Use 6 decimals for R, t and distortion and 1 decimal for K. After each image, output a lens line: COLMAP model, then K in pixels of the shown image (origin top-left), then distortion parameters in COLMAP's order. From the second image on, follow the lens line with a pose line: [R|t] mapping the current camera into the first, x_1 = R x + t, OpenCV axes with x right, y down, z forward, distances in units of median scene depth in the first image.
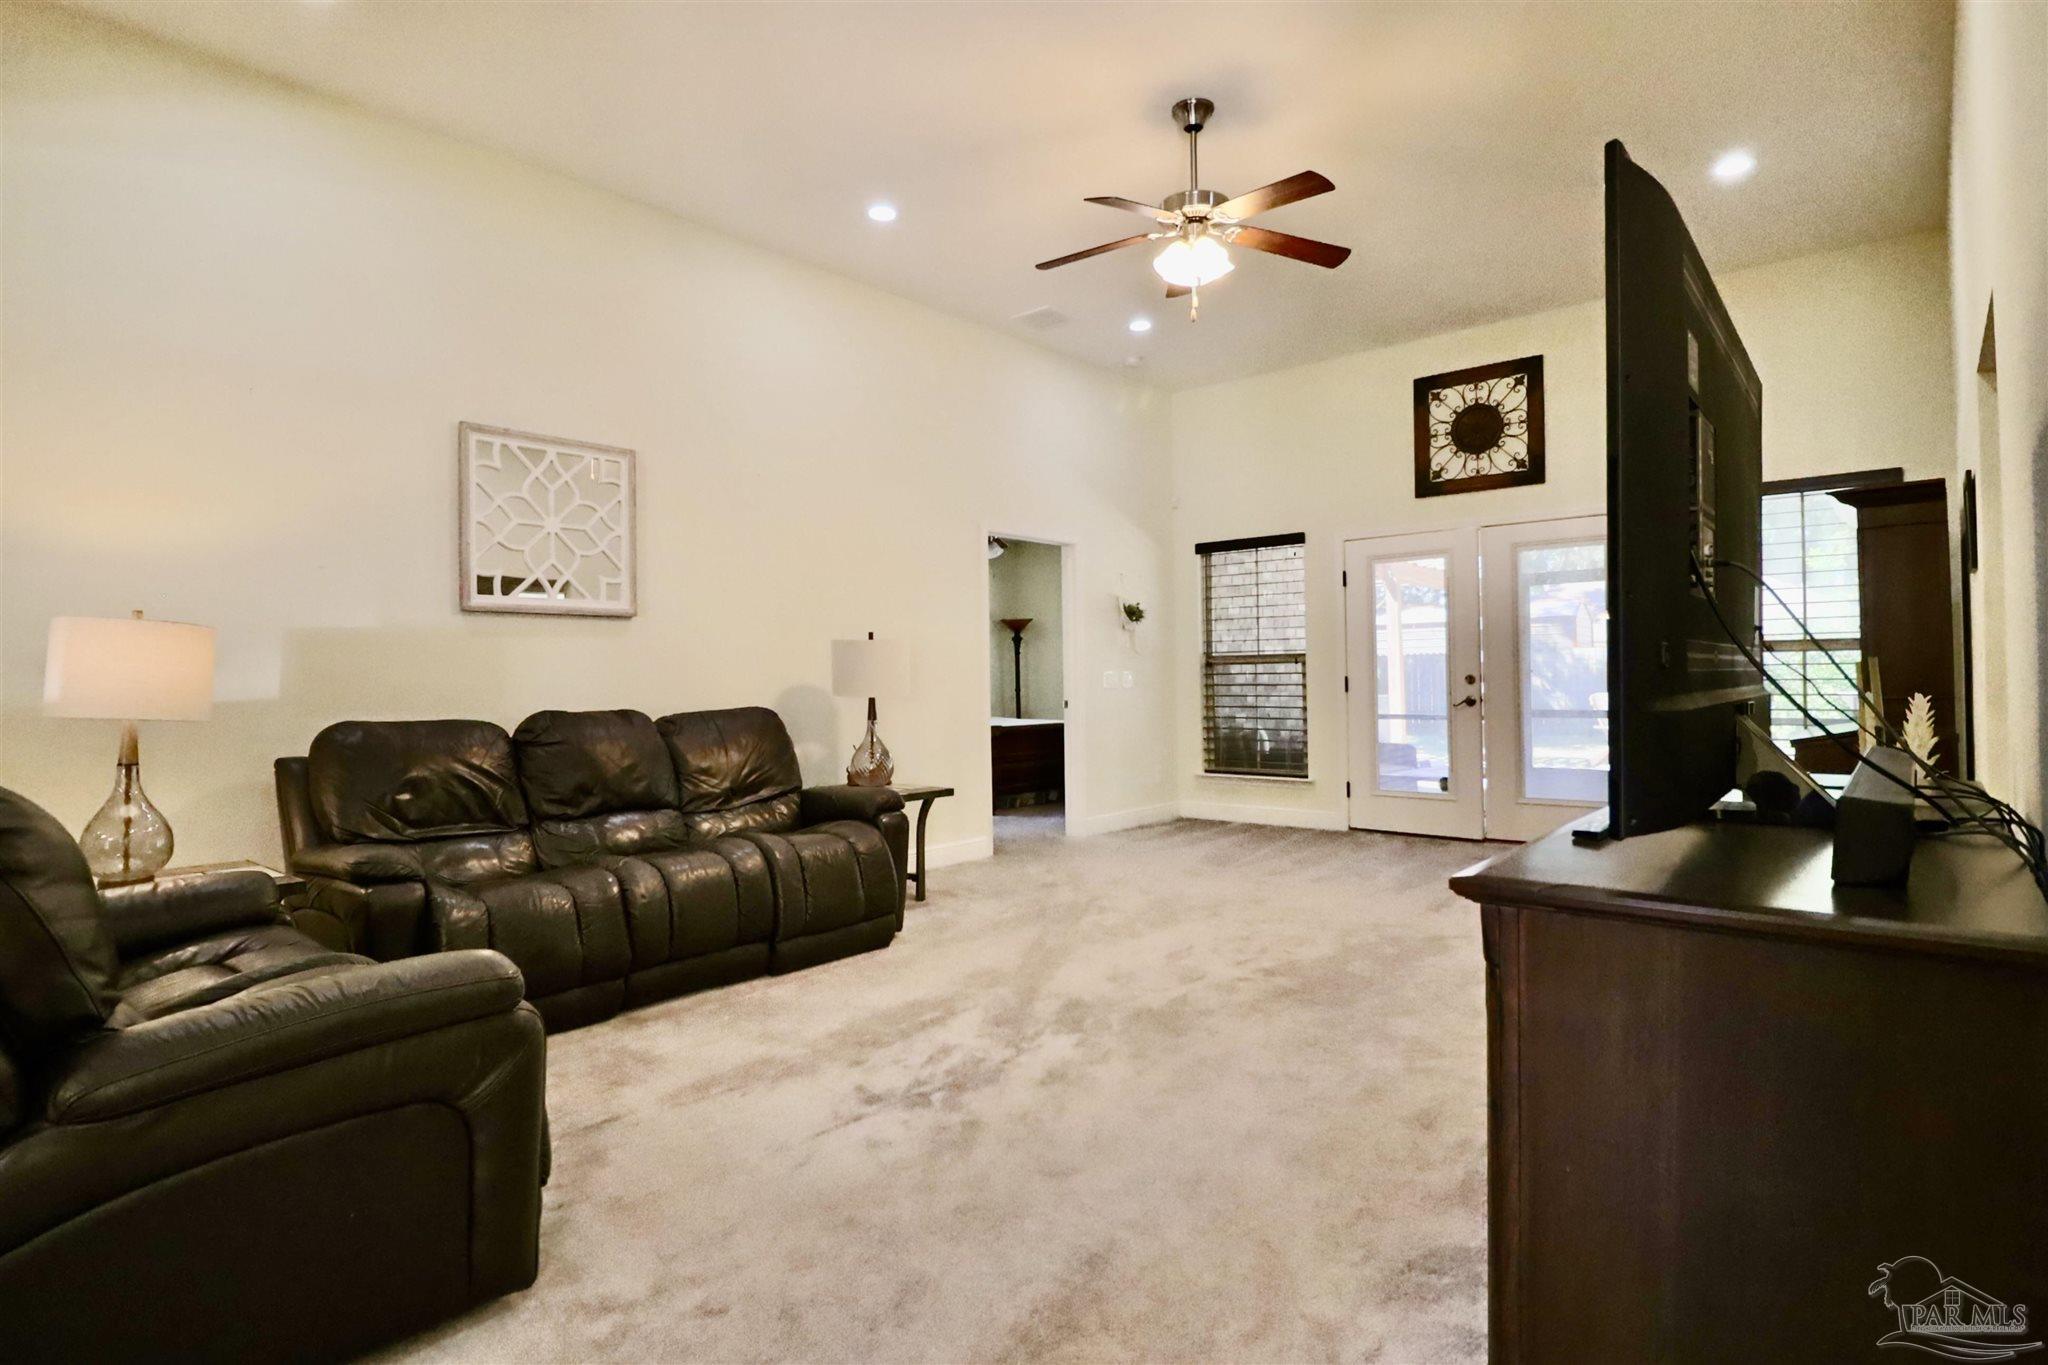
lens RADIAL K [[1064.3, 0, 1013.4], [0, 1064.3, 661.8], [0, 0, 1]] dist [0.002546, -0.014825]
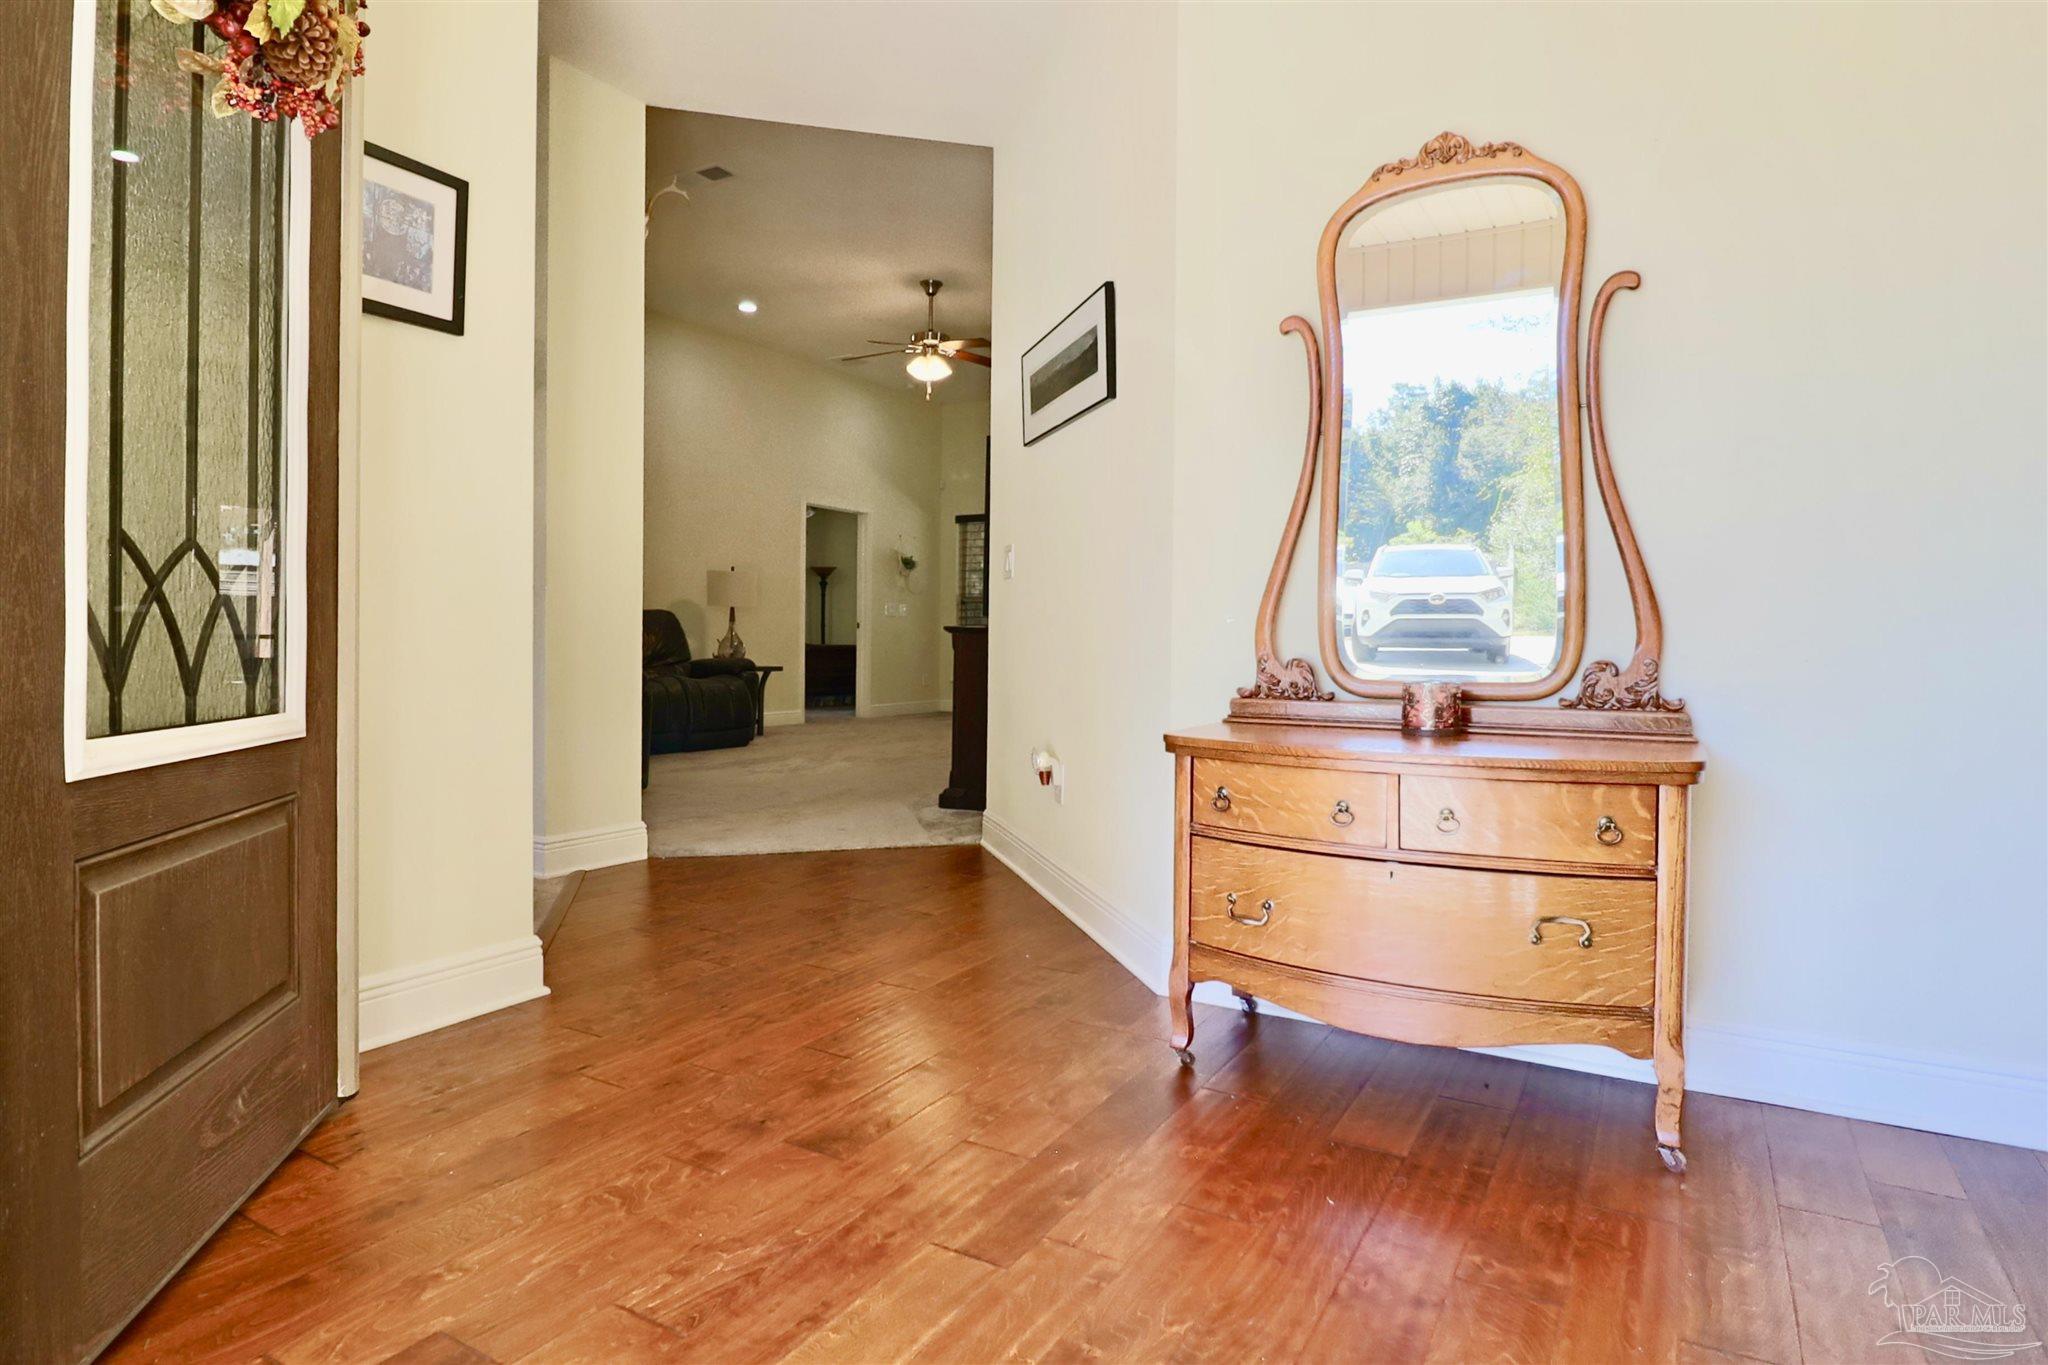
lens RADIAL K [[1126.7, 0, 1023.5], [0, 1126.7, 650.0], [0, 0, 1]] dist [0.001219, -0.018312]
pose [[0.983017, 0.023872, 0.181954, -0.011105], [-0.028322, 0.999359, 0.021898, 0.054848], [-0.181315, -0.026679, 0.983063, -0.852642]]
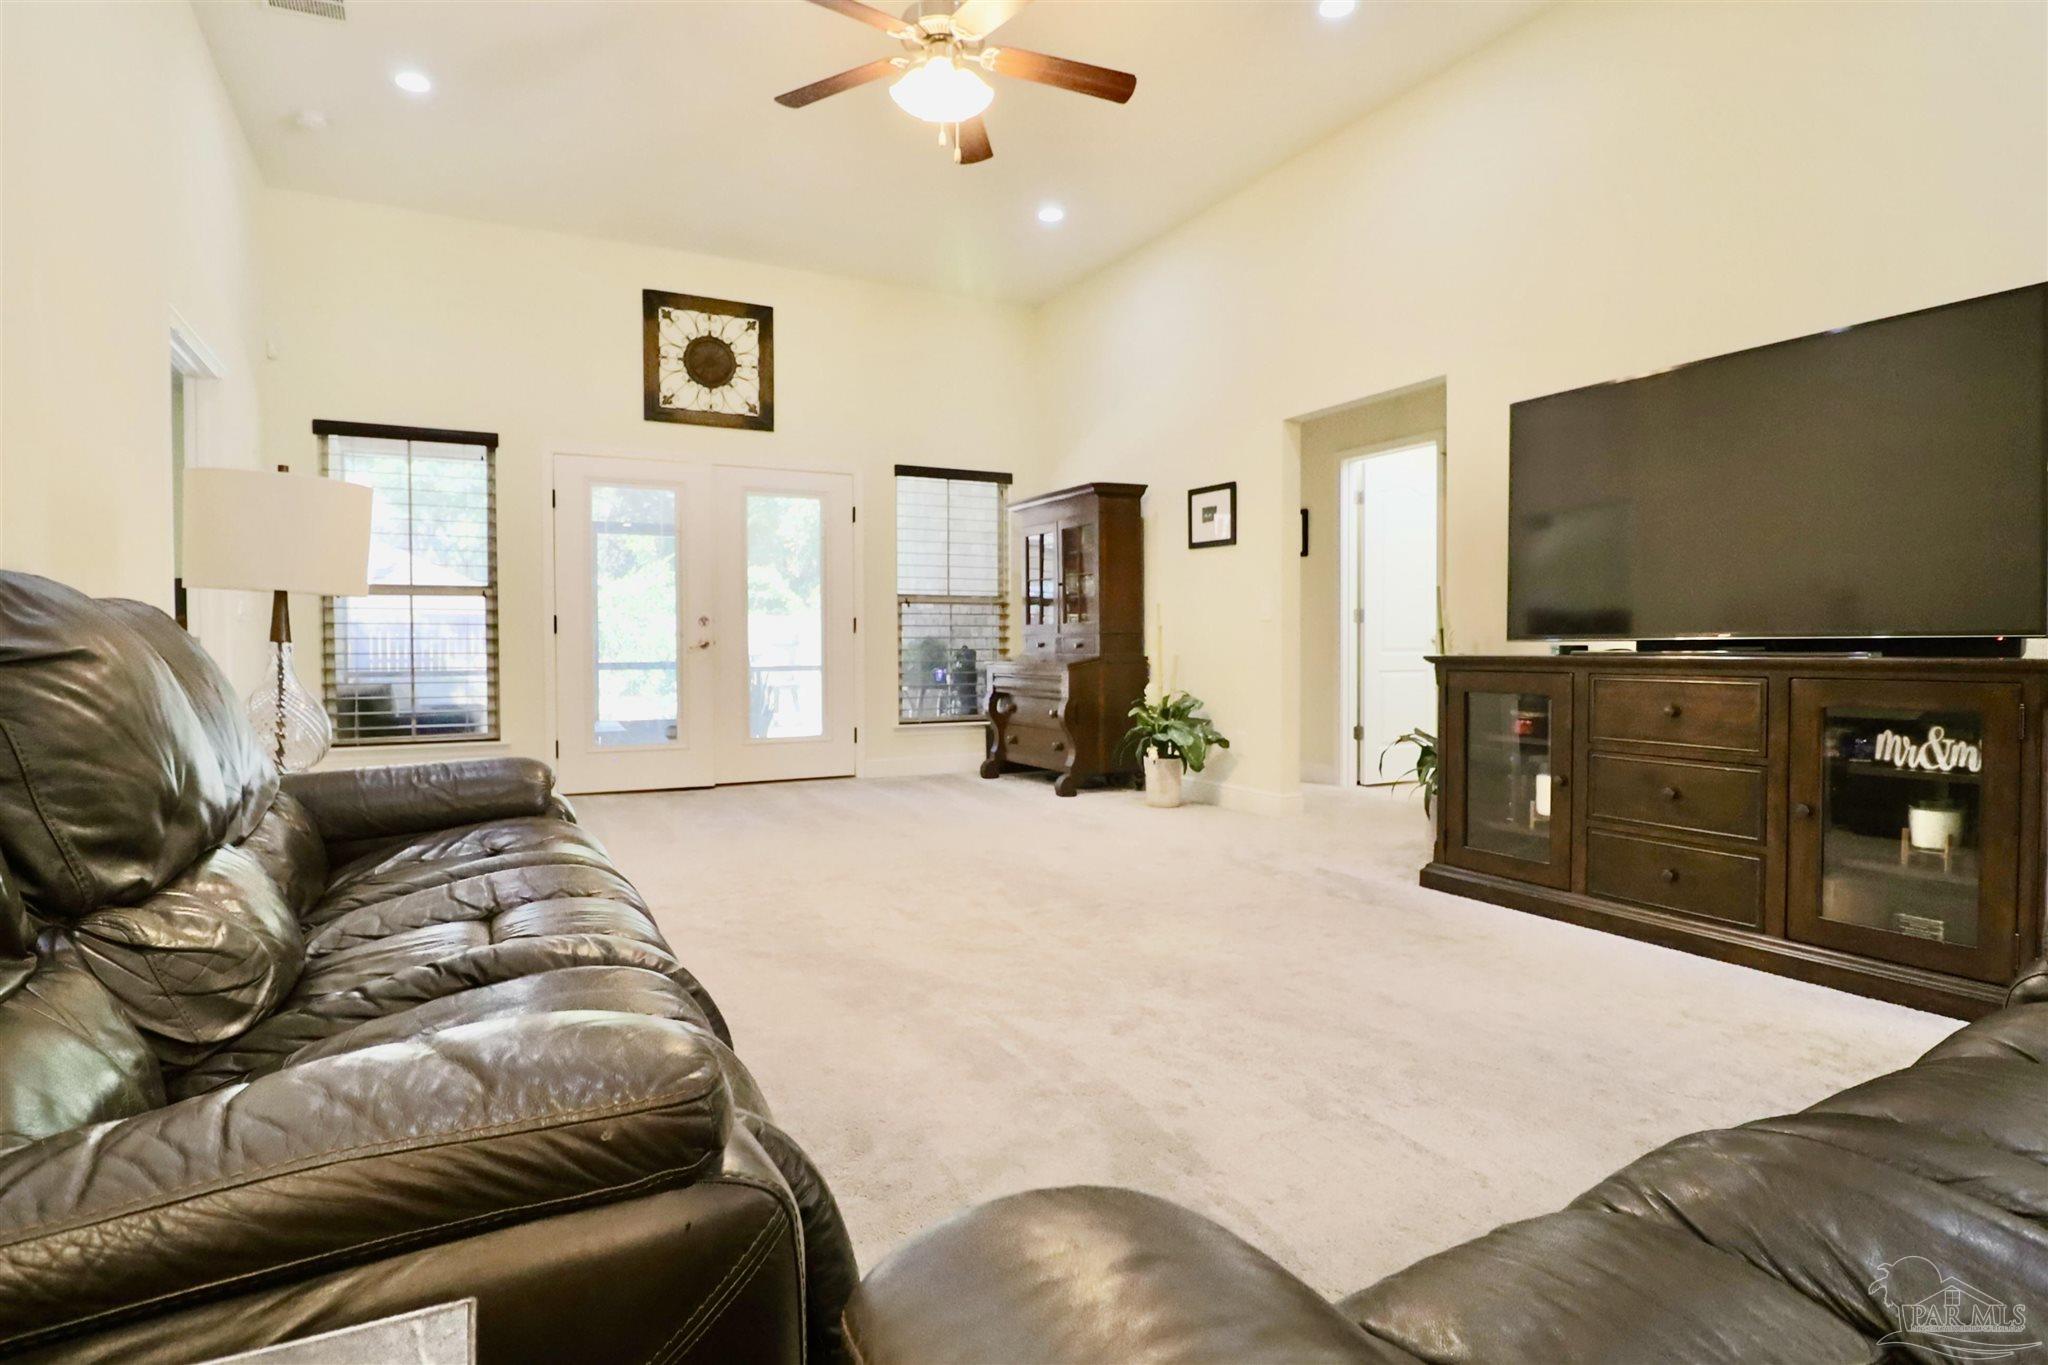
lens RADIAL K [[1064.3, 0, 1013.4], [0, 1064.3, 661.8], [0, 0, 1]] dist [0.002546, -0.014825]
pose [[0.376224, -0.001474, 0.926528, -0.532400], [-0.014338, 0.999870, 0.007412, 0.062720], [-0.926418, -0.016073, 0.376153, 0.564604]]
